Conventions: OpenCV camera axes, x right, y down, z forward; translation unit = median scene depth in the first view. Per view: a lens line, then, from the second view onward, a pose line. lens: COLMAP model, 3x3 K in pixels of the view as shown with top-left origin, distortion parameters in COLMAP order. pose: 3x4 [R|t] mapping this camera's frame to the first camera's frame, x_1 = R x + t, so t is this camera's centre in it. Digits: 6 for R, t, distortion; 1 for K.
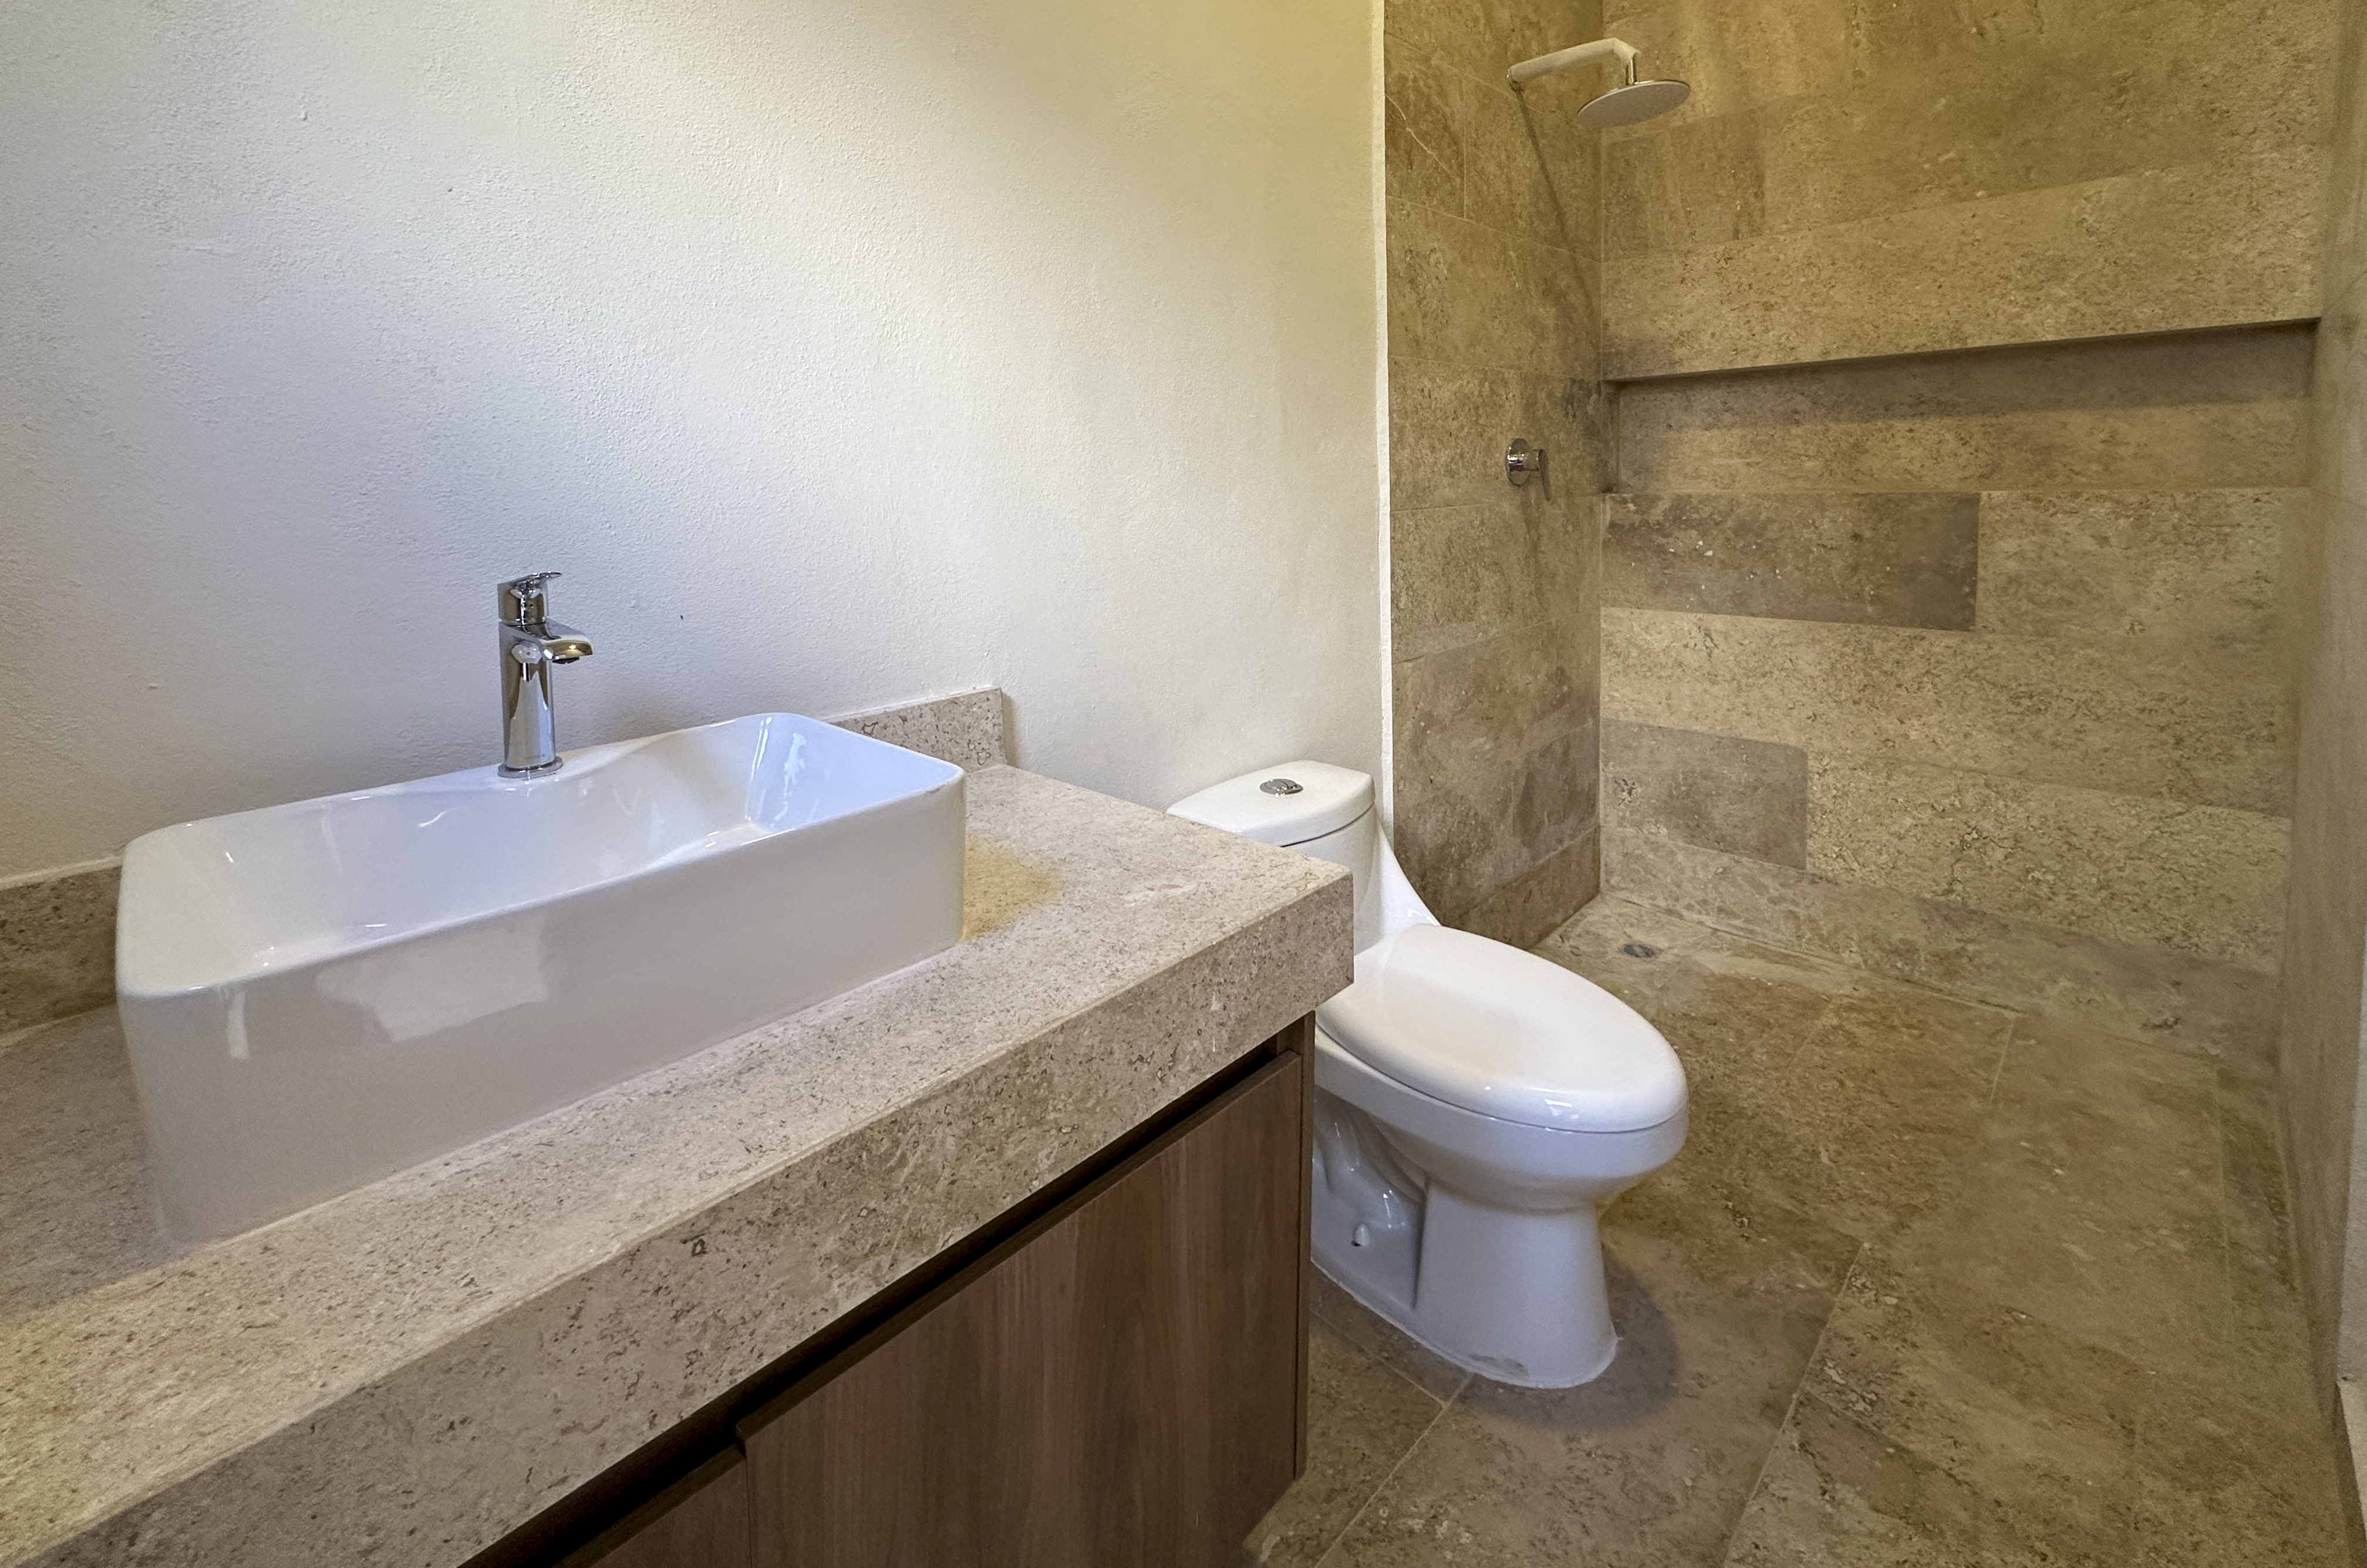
lens RADIAL K [[971.6, 0, 1217.8], [0, 971.6, 601.0], [0, 0, 1]] dist [-0.002478, 0.000853]
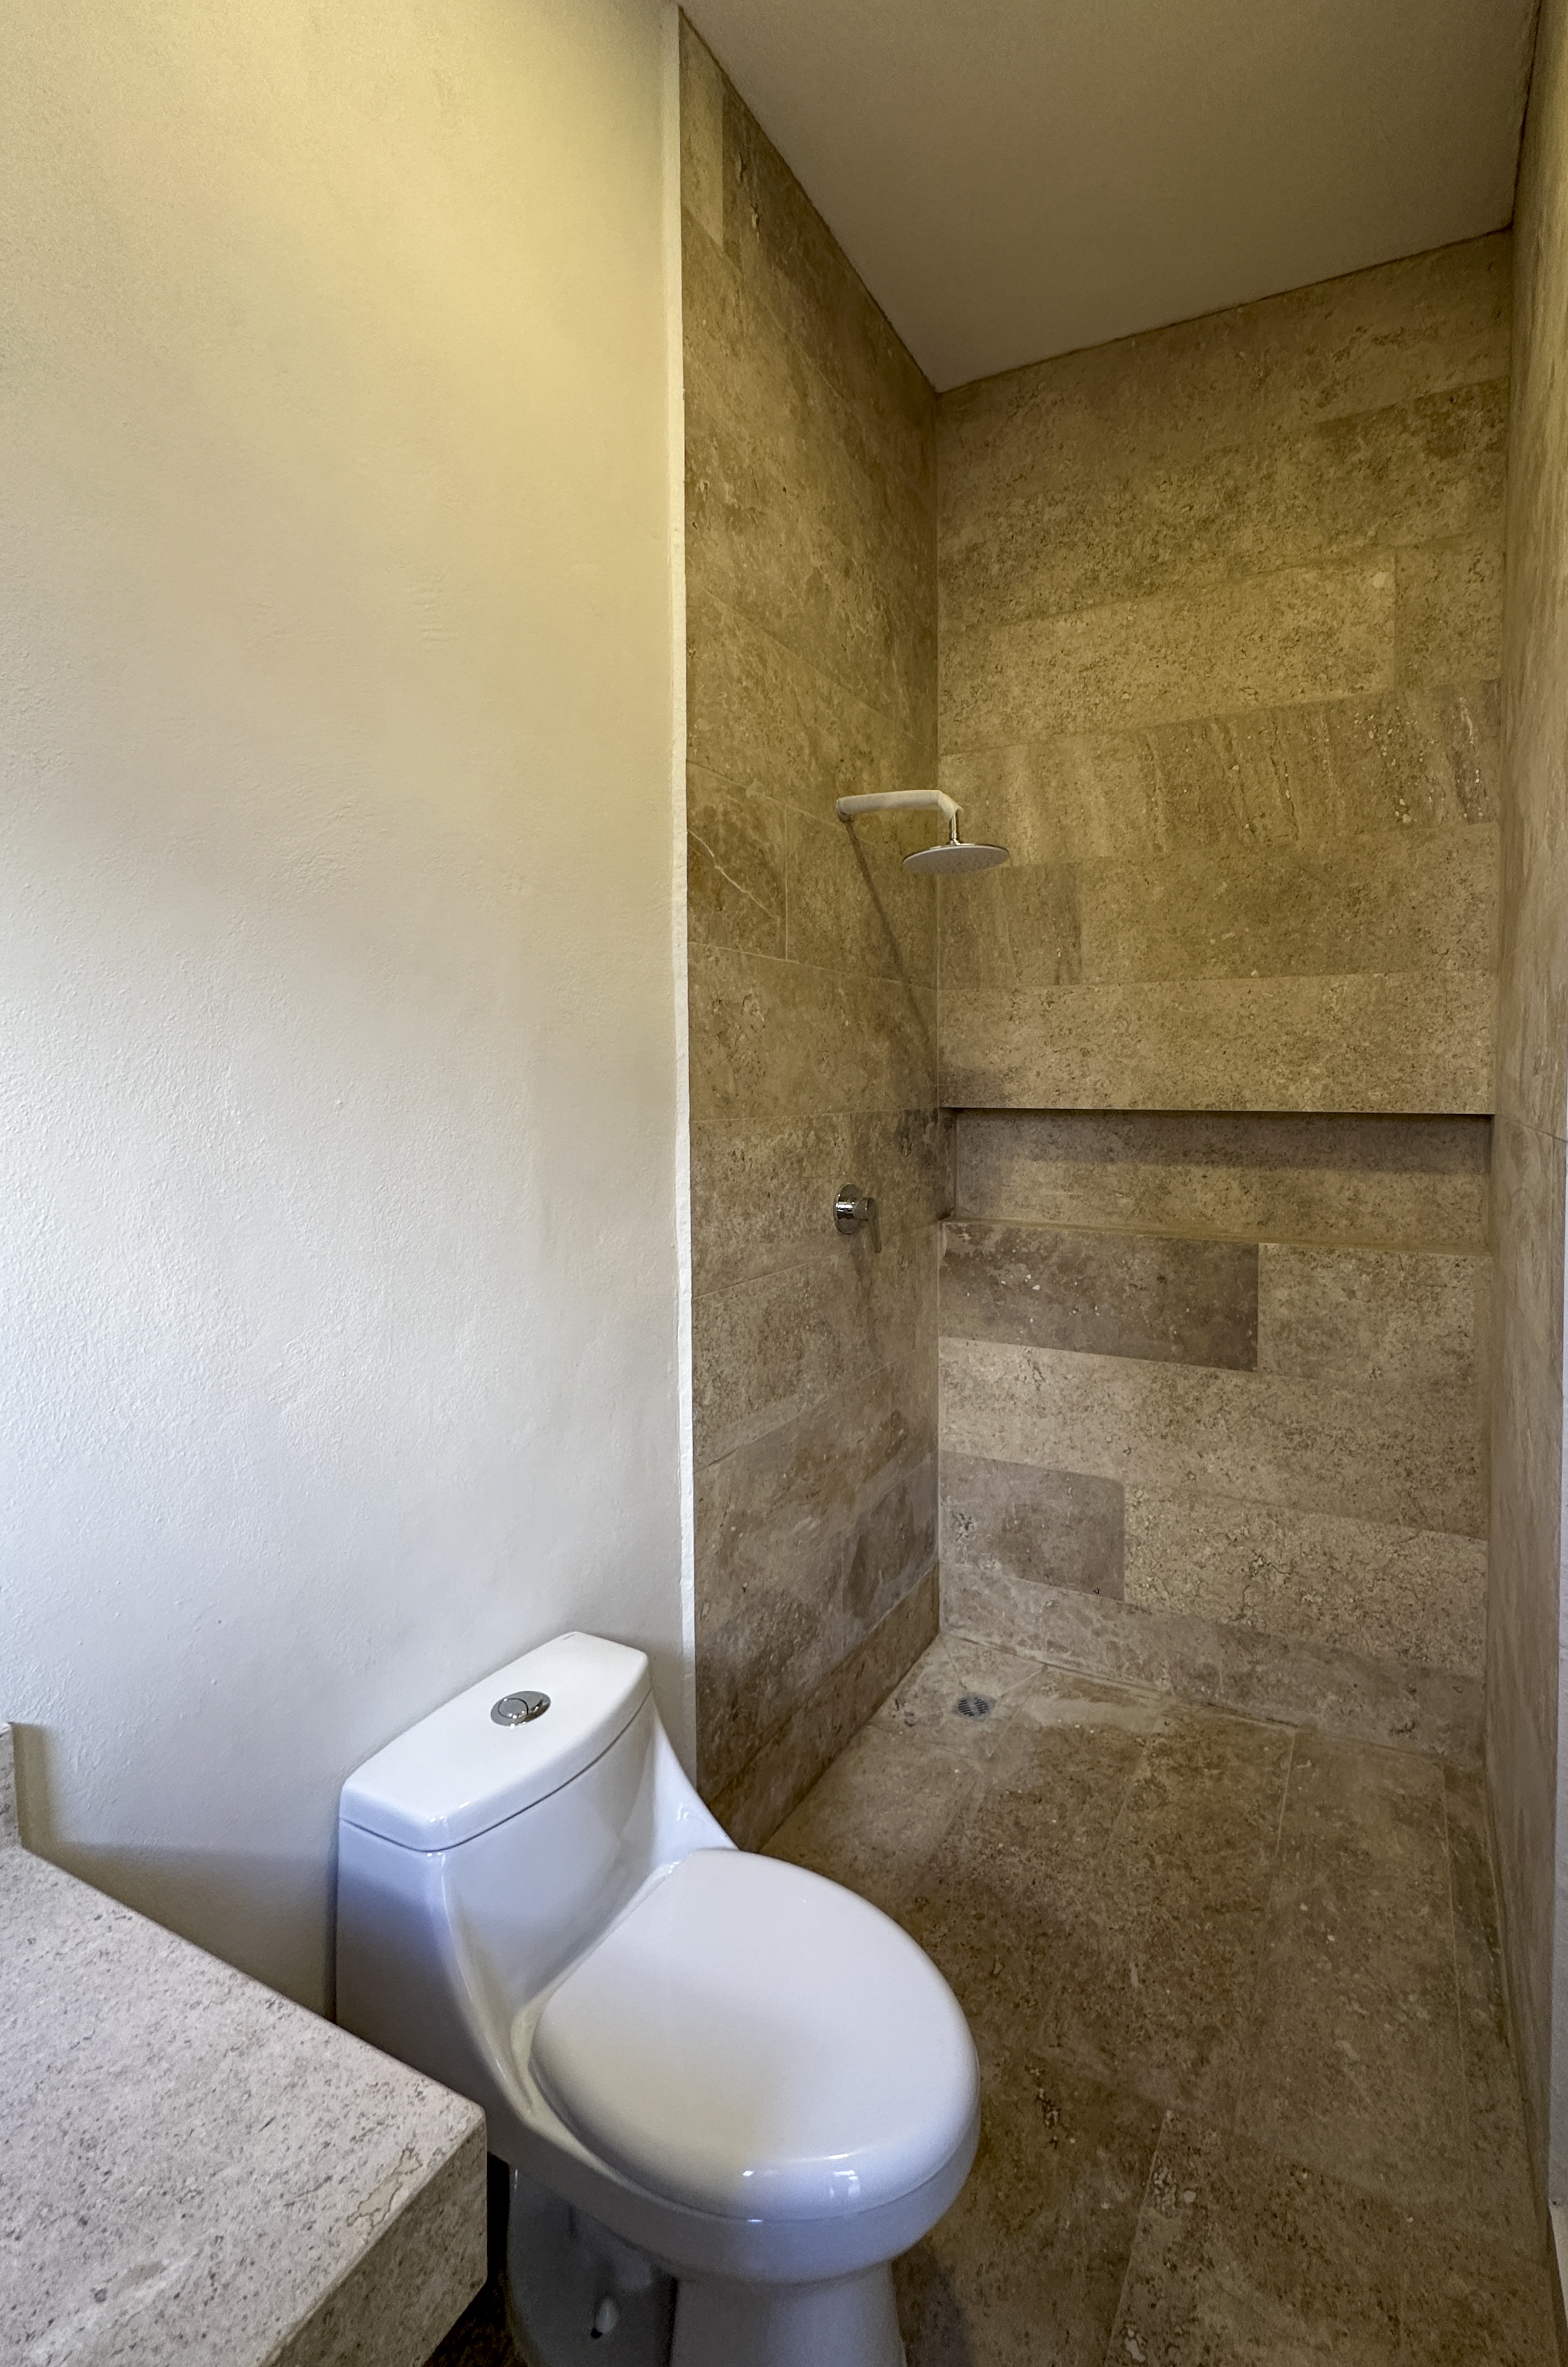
lens RADIAL K [[967.5, 0, 929.1], [0, 967.5, 1172.4], [0, 0, 1]] dist [-0.000820, -0.000091]
pose [[0.945998, 0.011651, 0.323962, 0.087106], [0.002731, 0.999032, -0.043904, -0.150429], [-0.324160, 0.042418, 0.945051, 0.095528]]
